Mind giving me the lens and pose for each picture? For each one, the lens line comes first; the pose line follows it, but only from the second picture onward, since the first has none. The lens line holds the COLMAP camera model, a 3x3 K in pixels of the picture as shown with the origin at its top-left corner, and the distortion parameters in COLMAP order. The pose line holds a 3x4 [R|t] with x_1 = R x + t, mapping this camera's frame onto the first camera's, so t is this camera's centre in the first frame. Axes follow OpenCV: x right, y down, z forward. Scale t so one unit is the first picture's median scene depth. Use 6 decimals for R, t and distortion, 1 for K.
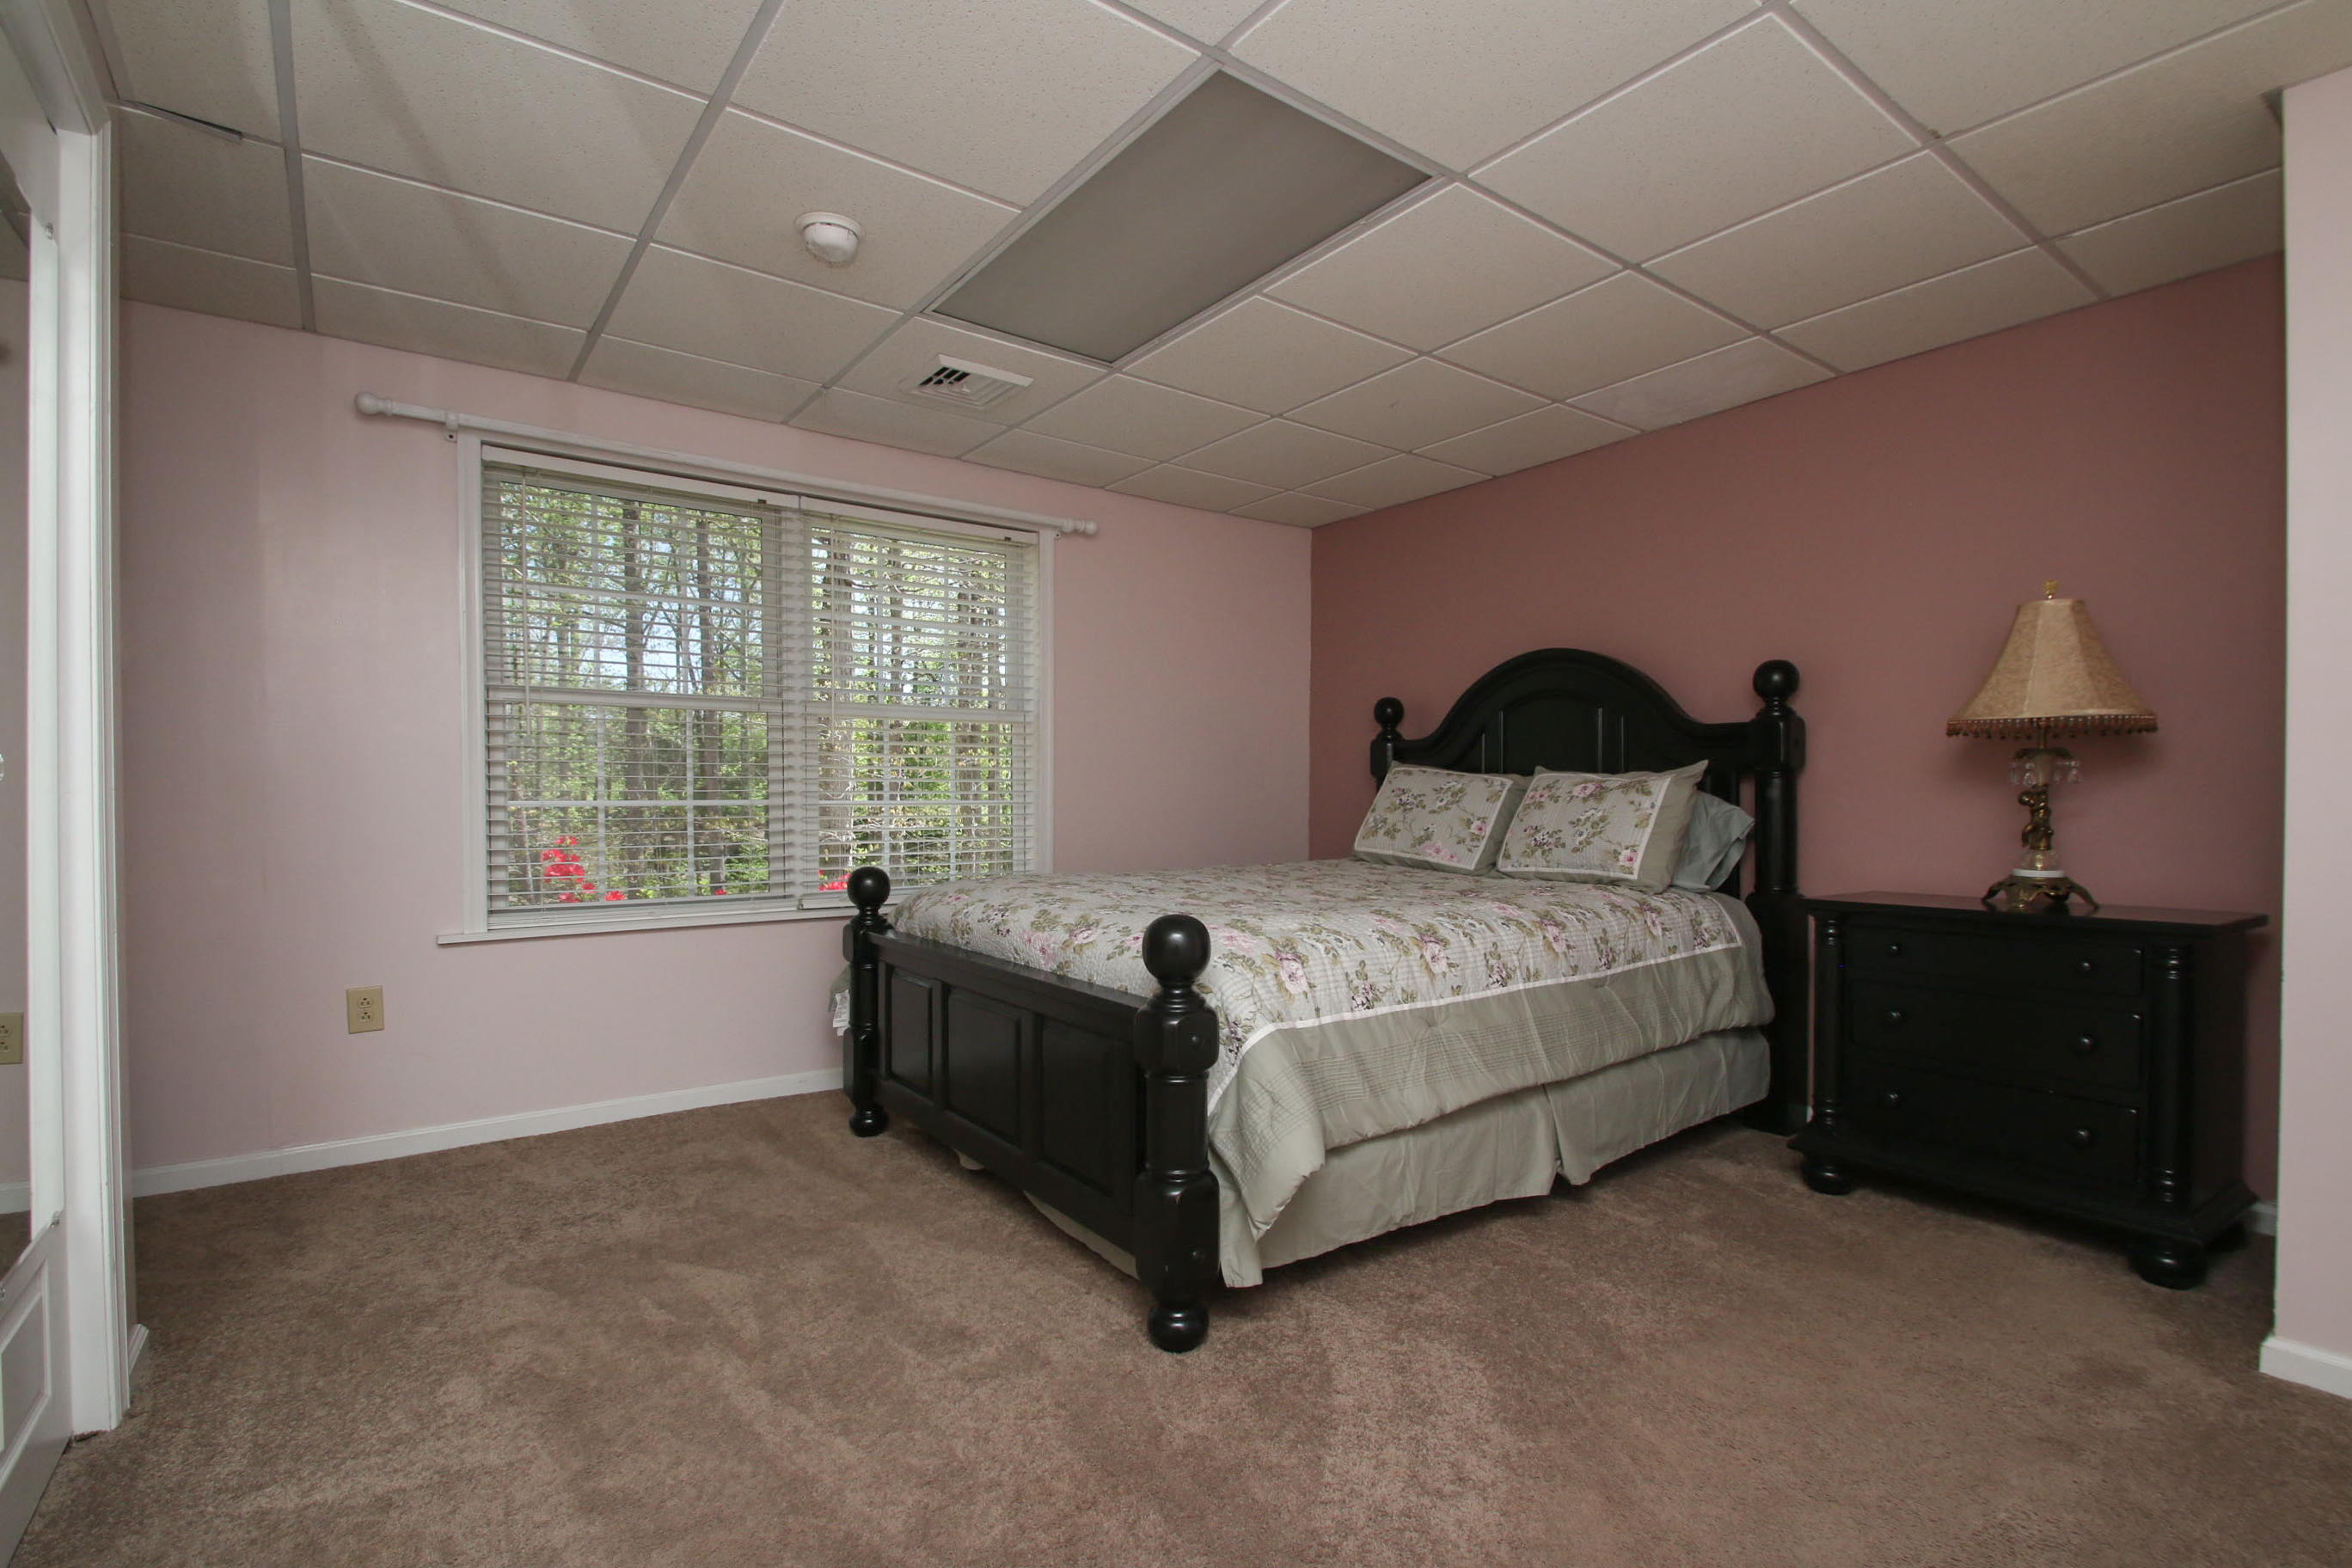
lens RADIAL K [[1094.3, 0, 1176.4], [0, 1094.3, 803.7], [0, 0, 1]] dist [-0.009166, -0.002491]
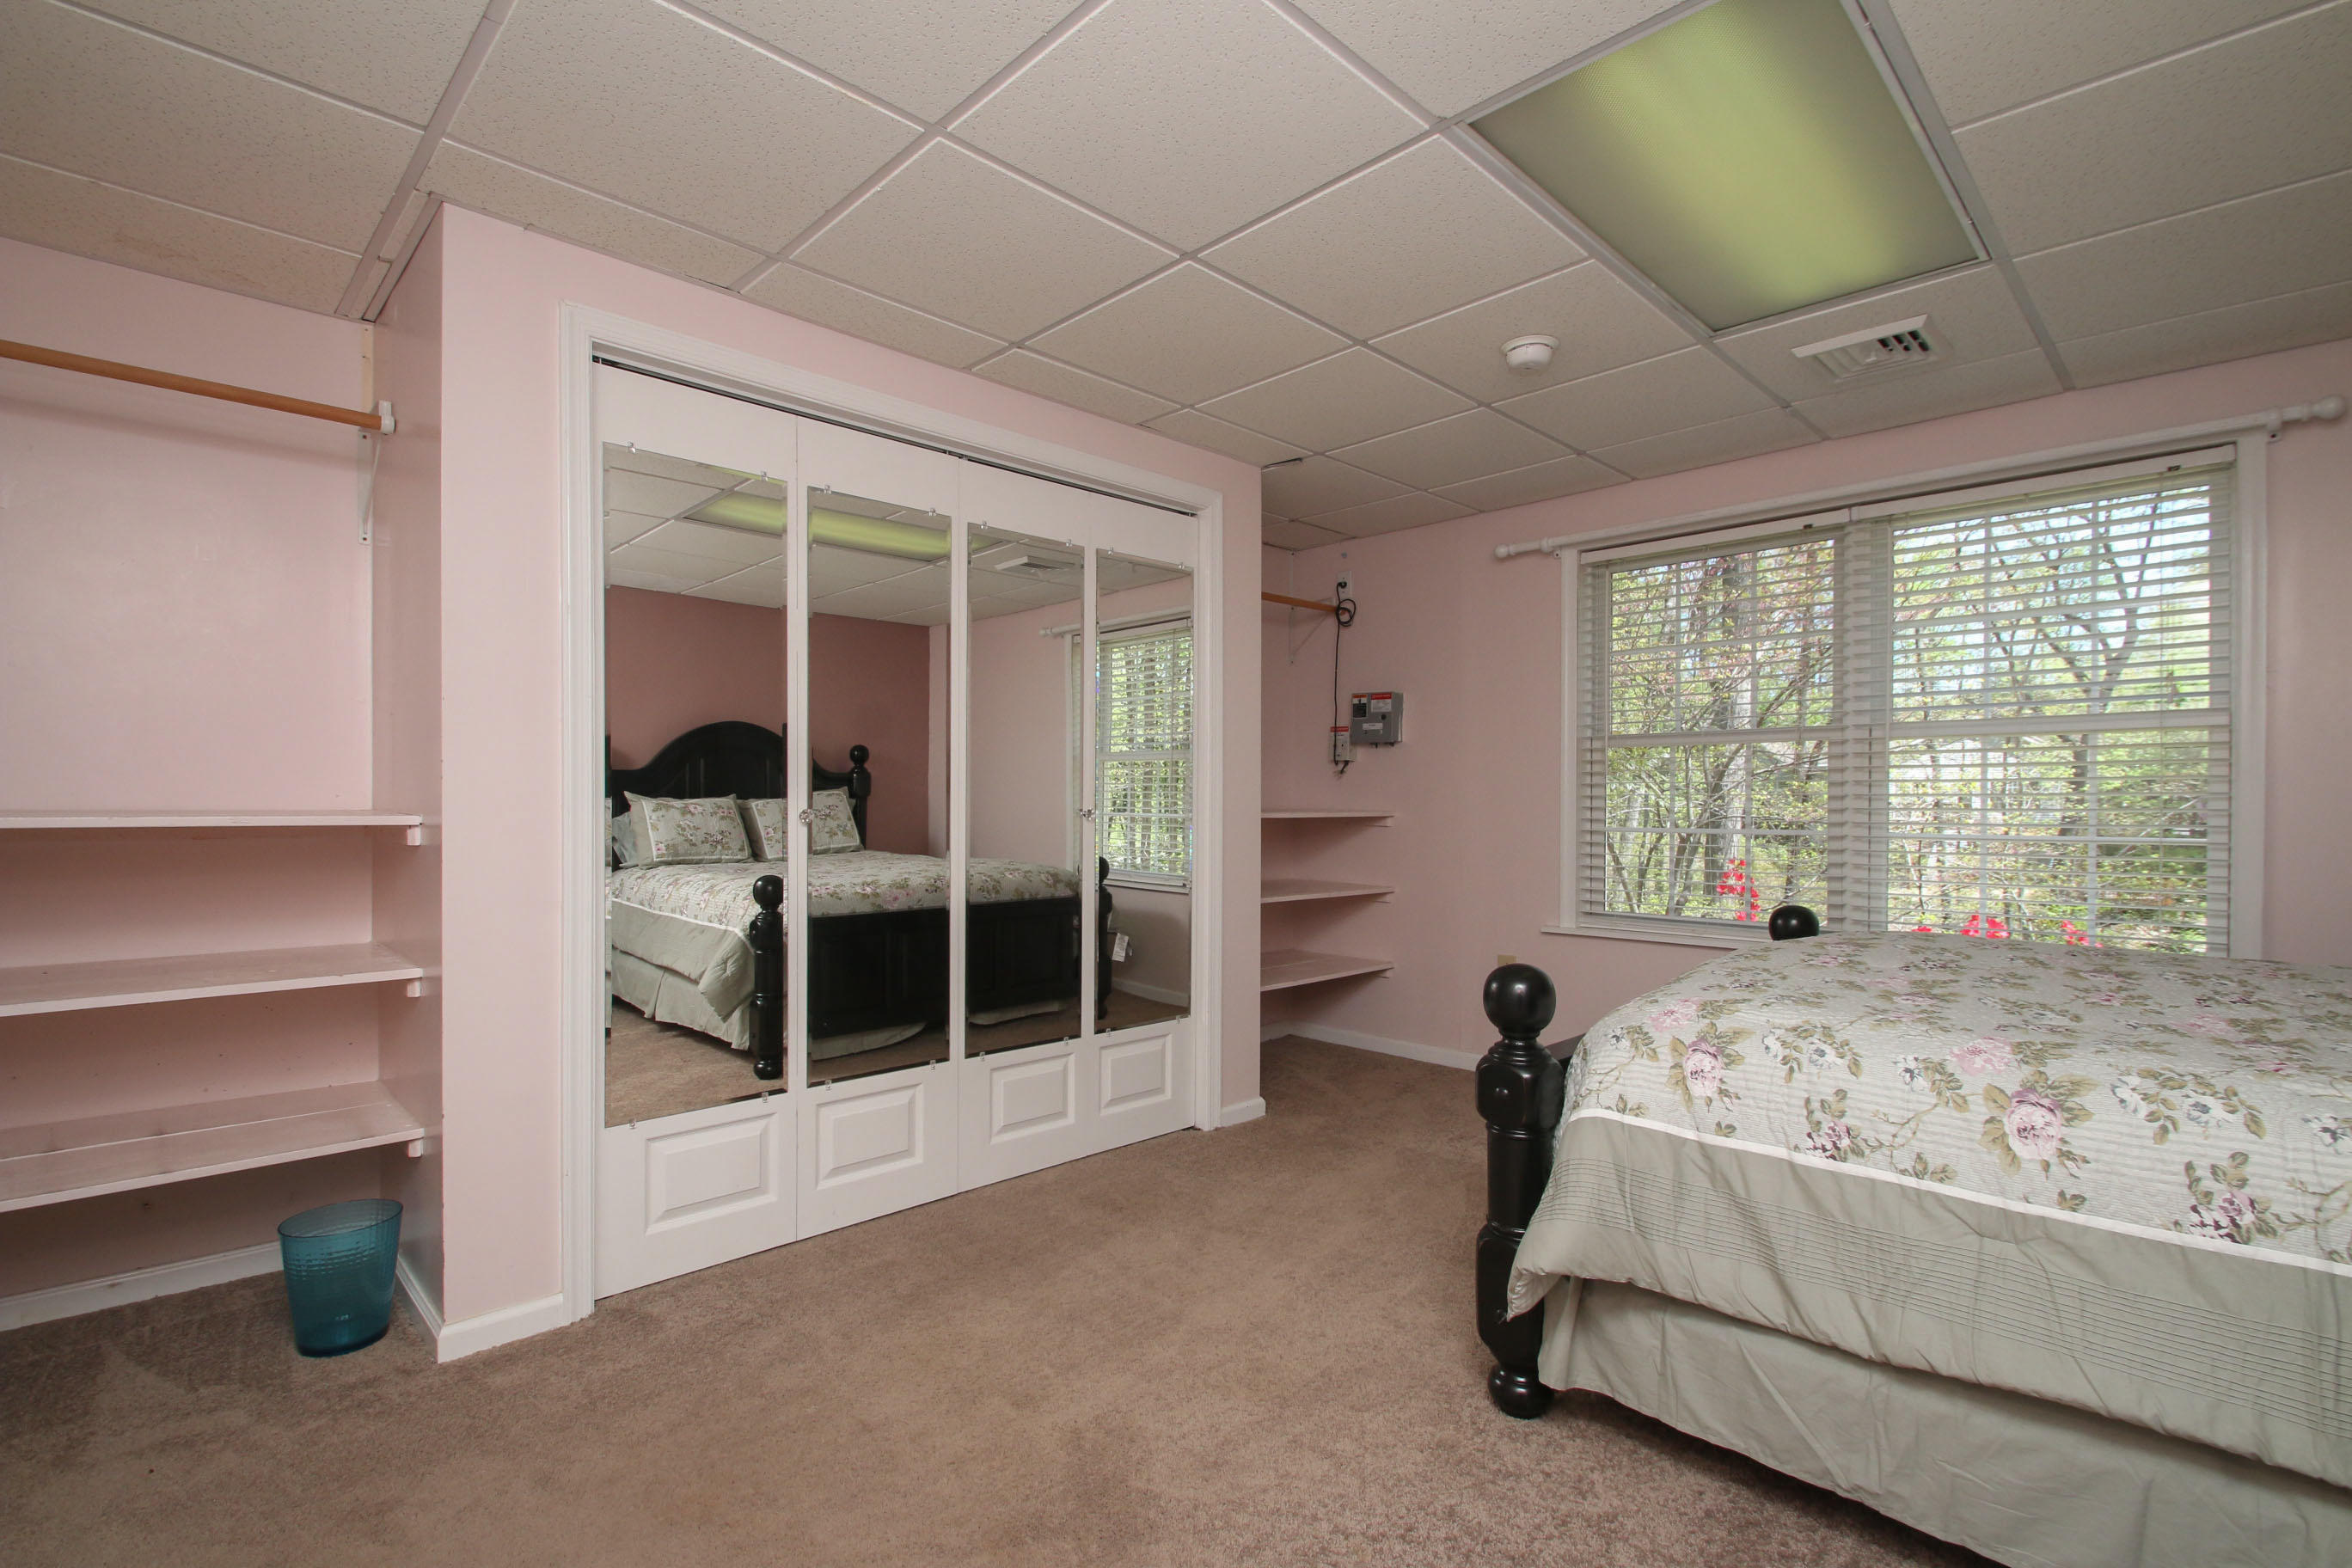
lens RADIAL K [[1094.3, 0, 1175.0], [0, 1094.3, 785.8], [0, 0, 1]] dist [-0.009166, -0.002491]
pose [[0.120627, -0.017074, -0.992551, 0.655606], [-0.012004, 0.999754, -0.018657, -0.024467], [0.992625, 0.014165, 0.120392, 0.404011]]
